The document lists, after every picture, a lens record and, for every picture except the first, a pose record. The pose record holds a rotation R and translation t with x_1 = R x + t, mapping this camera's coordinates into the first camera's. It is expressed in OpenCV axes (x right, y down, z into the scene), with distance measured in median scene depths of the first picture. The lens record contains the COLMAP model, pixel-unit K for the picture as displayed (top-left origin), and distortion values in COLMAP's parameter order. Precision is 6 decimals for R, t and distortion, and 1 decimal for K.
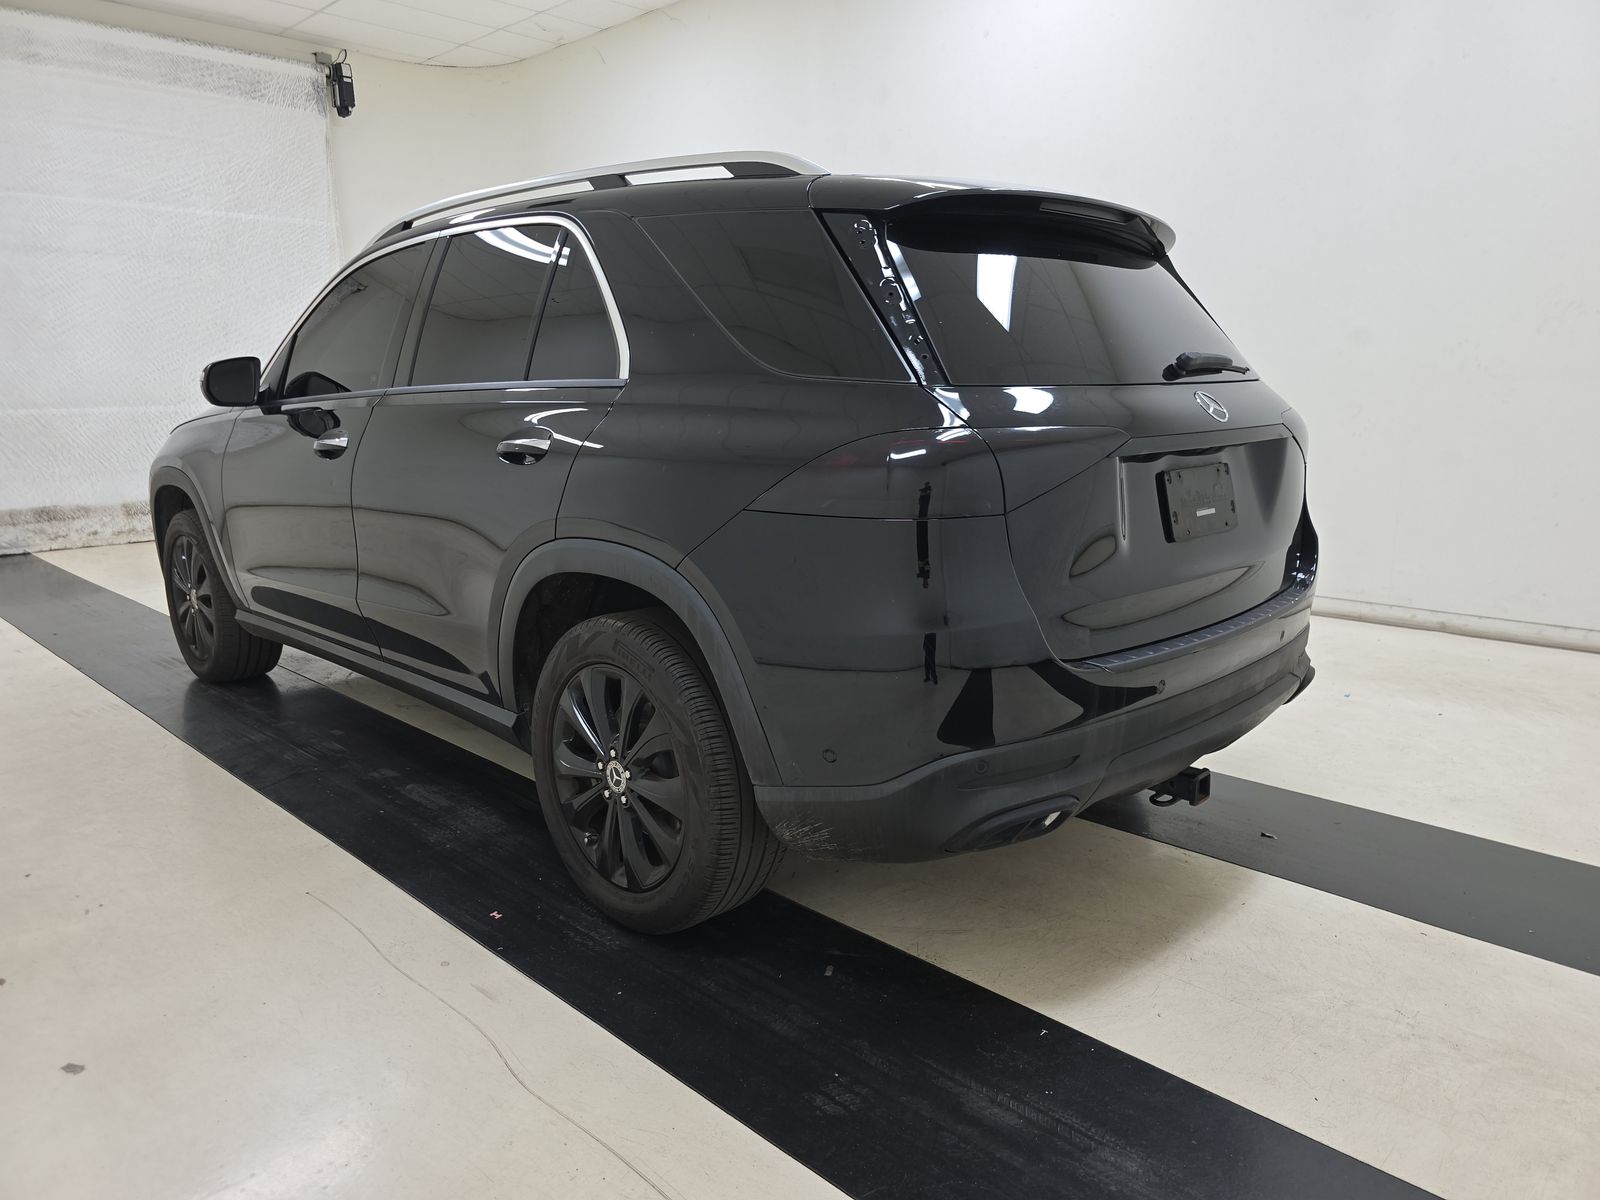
lens RADIAL K [[1083.2, 0, 814.4], [0, 1083.2, 606.5], [0, 0, 1]] dist [0.045040, -0.042904]
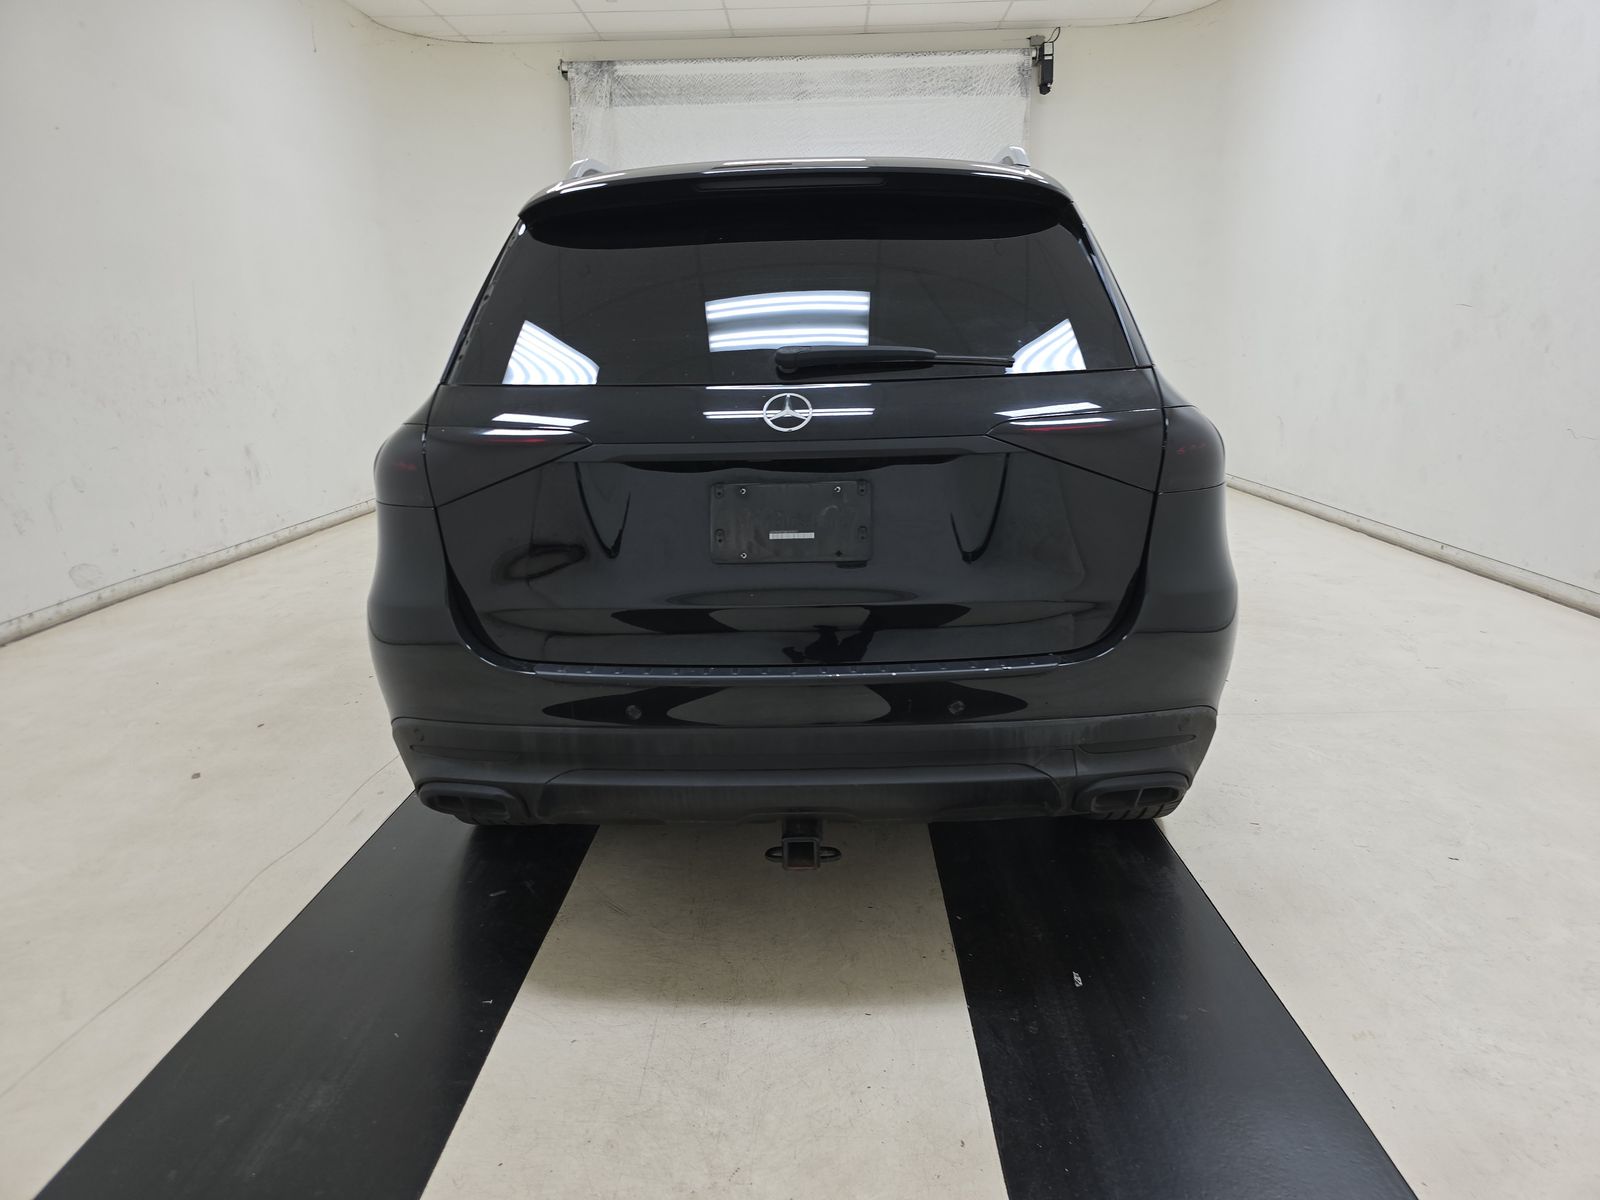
lens RADIAL K [[1083.2, 0, 805.0], [0, 1083.2, 600.3], [0, 0, 1]] dist [0.045040, -0.042904]
pose [[0.676297, 0.160072, -0.719026, 0.291690], [-0.131239, 0.986671, 0.096217, -0.035447], [0.724844, 0.029293, 0.688290, 0.125855]]
